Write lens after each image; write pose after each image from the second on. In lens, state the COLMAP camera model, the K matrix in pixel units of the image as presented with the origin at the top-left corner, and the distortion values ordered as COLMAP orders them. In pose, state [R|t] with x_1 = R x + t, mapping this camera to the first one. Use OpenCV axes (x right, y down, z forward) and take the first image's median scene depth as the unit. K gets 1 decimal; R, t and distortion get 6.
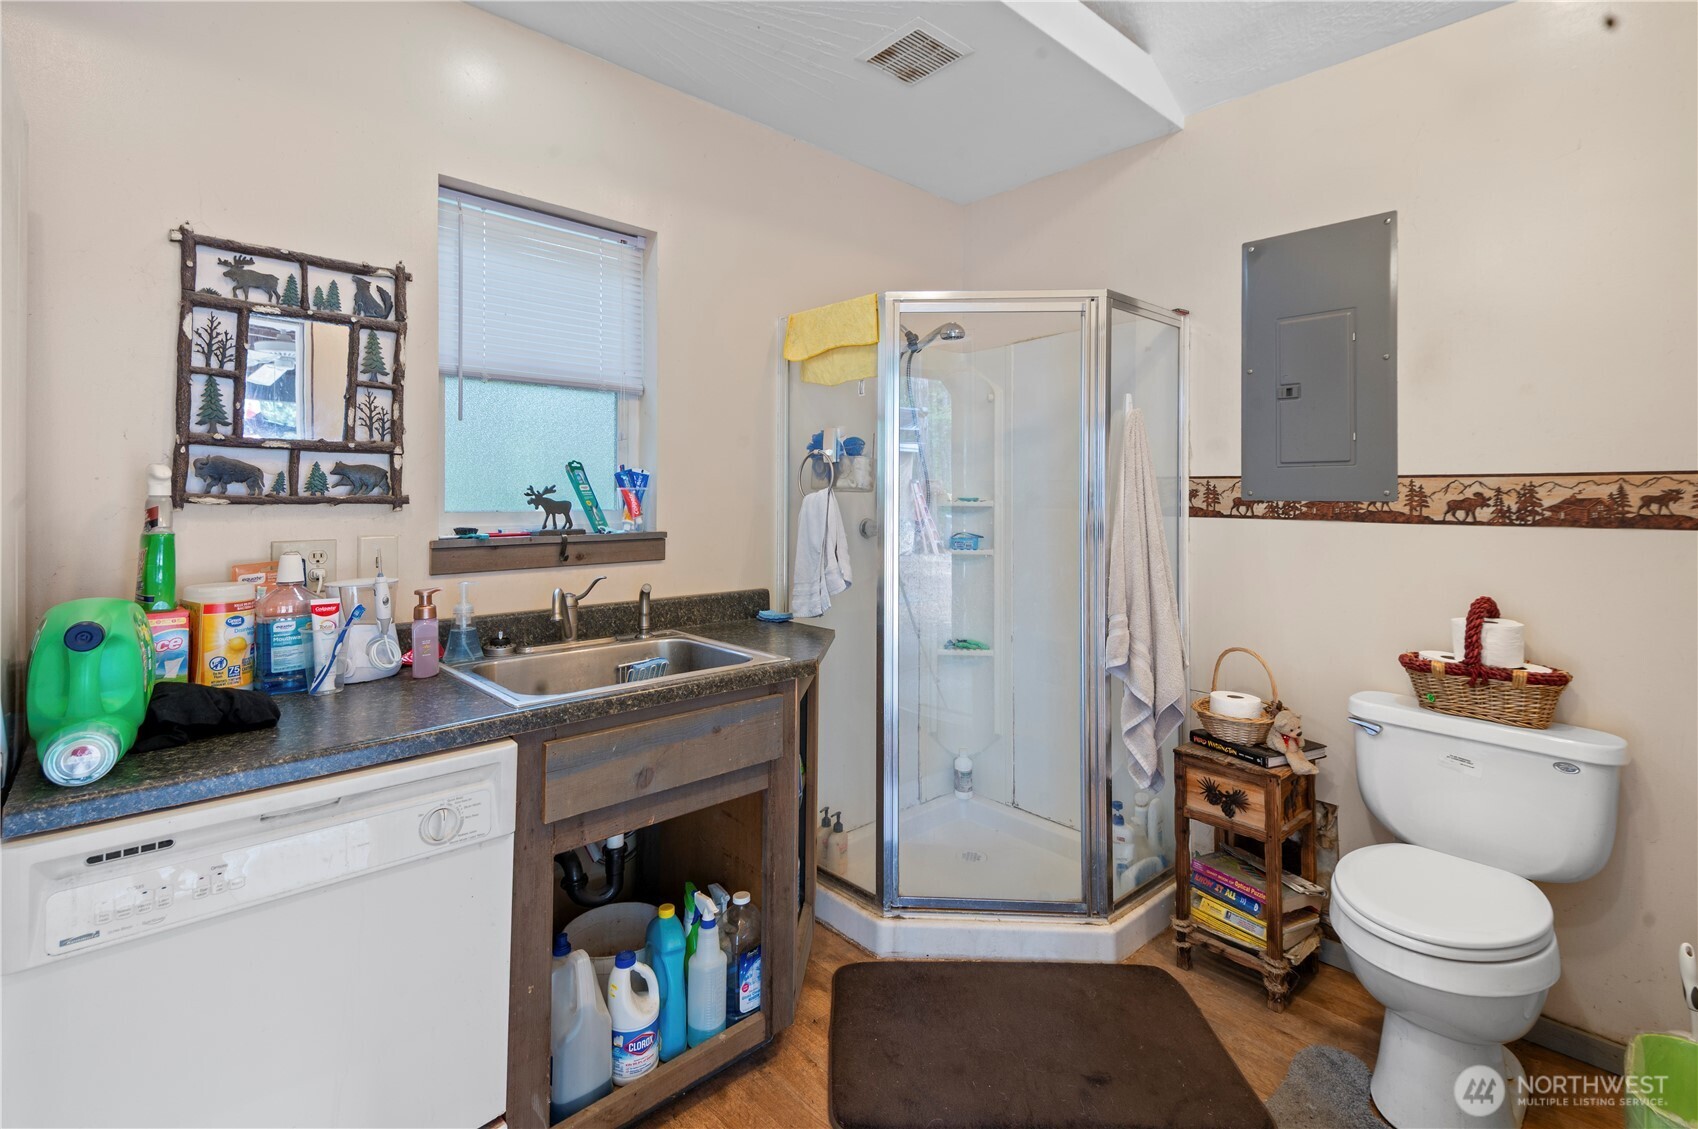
lens RADIAL K [[784.5, 0, 841.7], [0, 784.5, 520.7], [0, 0, 1]] dist [0.002413, -0.015505]
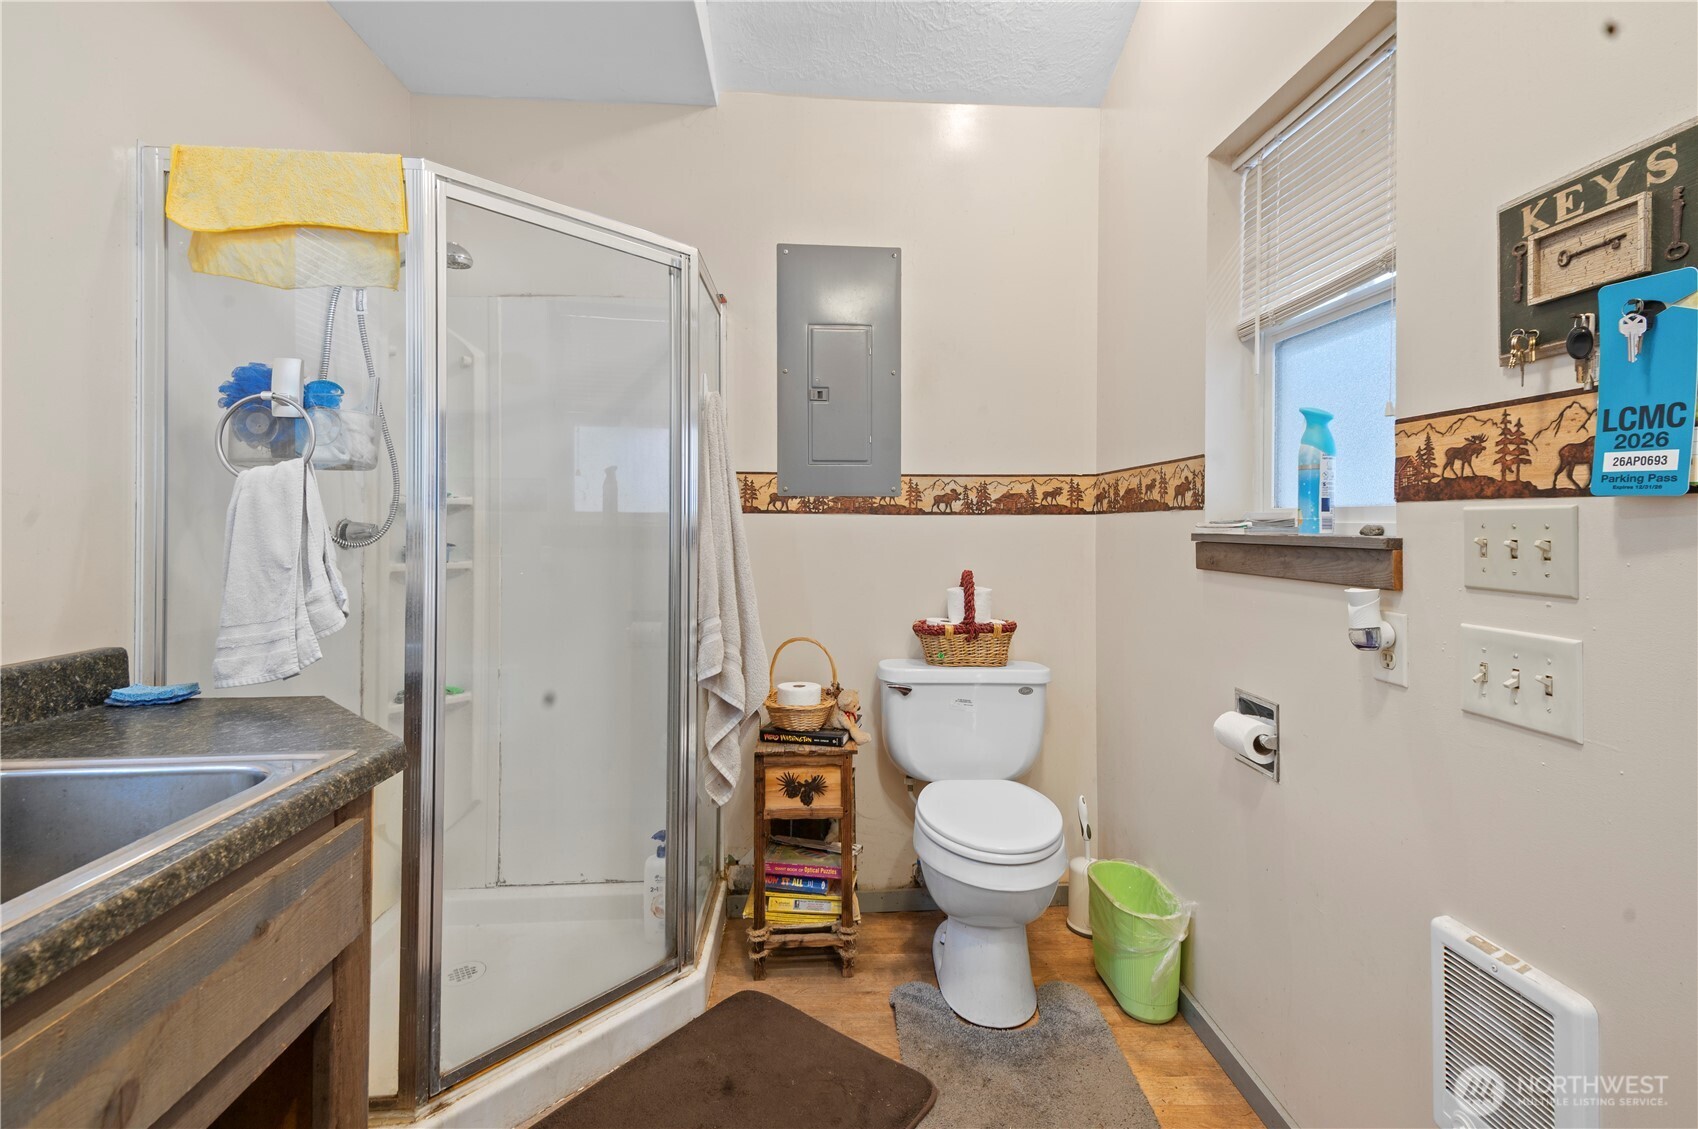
lens RADIAL K [[765.3, 0, 874.8], [0, 765.3, 540.0], [0, 0, 1]] dist [0.027653, -0.020088]
pose [[0.607250, -0.025405, 0.794104, -0.236930], [0.029577, 0.999519, 0.009359, 0.029382], [-0.793960, 0.017804, 0.607709, 0.328647]]
